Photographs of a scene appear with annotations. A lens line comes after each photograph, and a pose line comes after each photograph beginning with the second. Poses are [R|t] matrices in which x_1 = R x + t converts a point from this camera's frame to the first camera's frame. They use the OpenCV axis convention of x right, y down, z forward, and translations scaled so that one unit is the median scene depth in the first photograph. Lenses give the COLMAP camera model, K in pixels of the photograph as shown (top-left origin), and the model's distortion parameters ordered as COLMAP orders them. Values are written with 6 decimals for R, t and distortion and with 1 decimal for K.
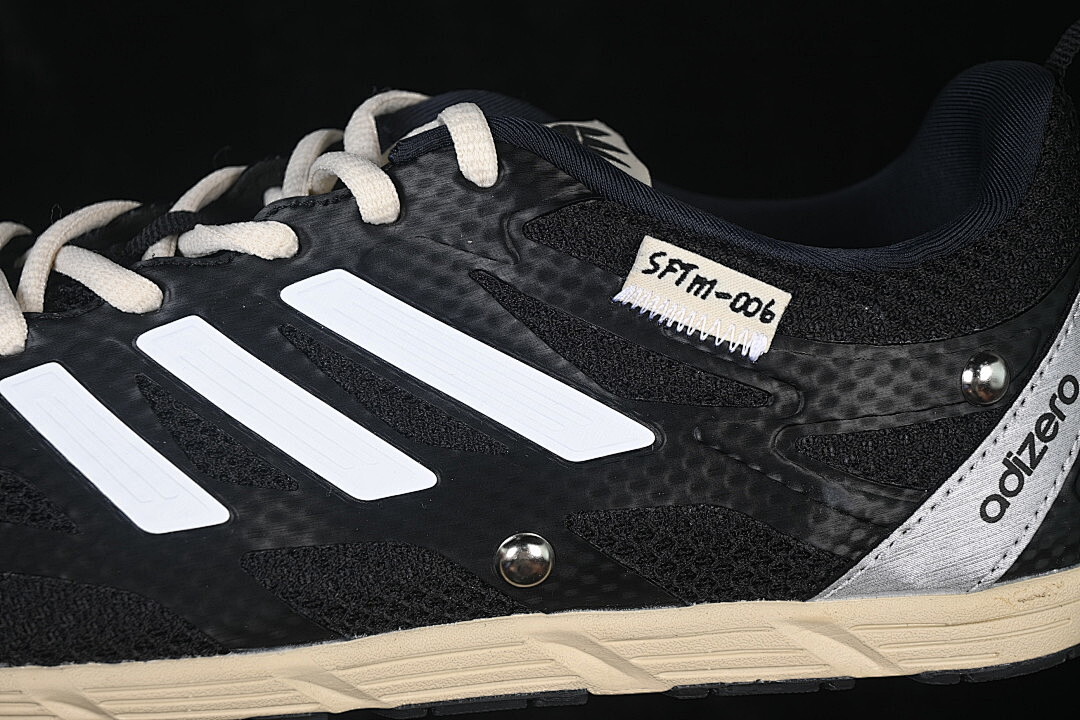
lens RADIAL K [[2445.4, 0, 537.6], [0, 2445.4, 359.5], [0, 0, 1]] dist [-0.035698, 0.000000]
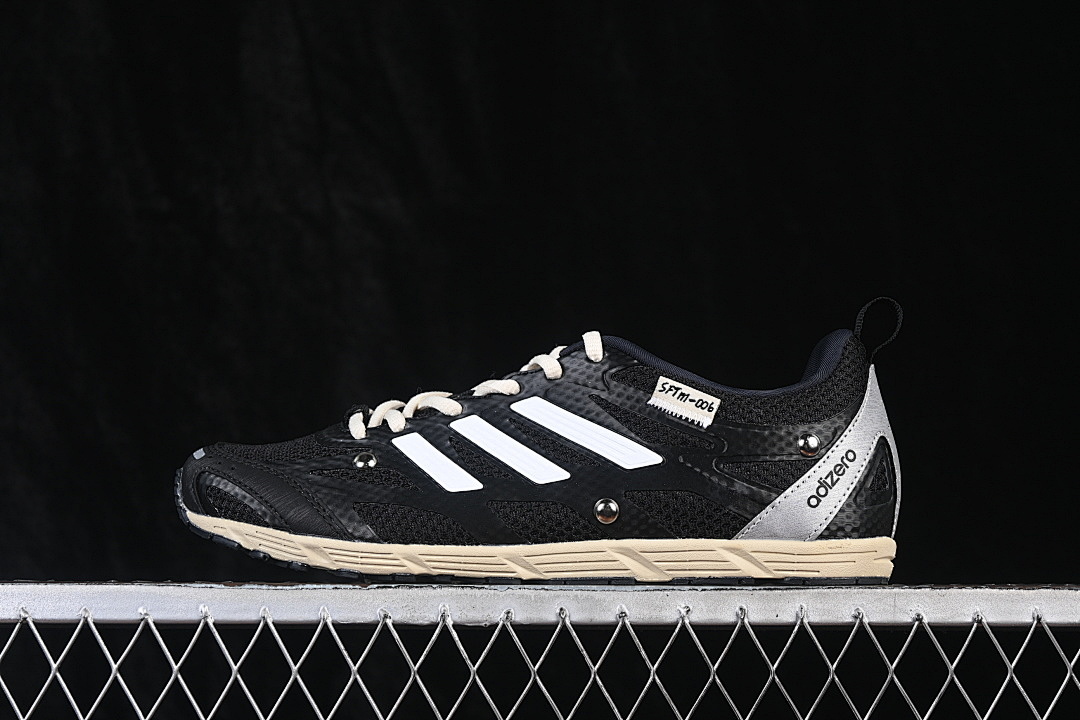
lens RADIAL K [[2445.4, 0, 543.7], [0, 2445.4, 357.5], [0, 0, 1]] dist [-0.035698, 0.000000]
pose [[0.988431, 0.001652, -0.151663, 0.289166], [-0.053001, 0.940662, -0.335179, 0.728664], [0.142110, 0.339340, 0.929867, -1.232781]]
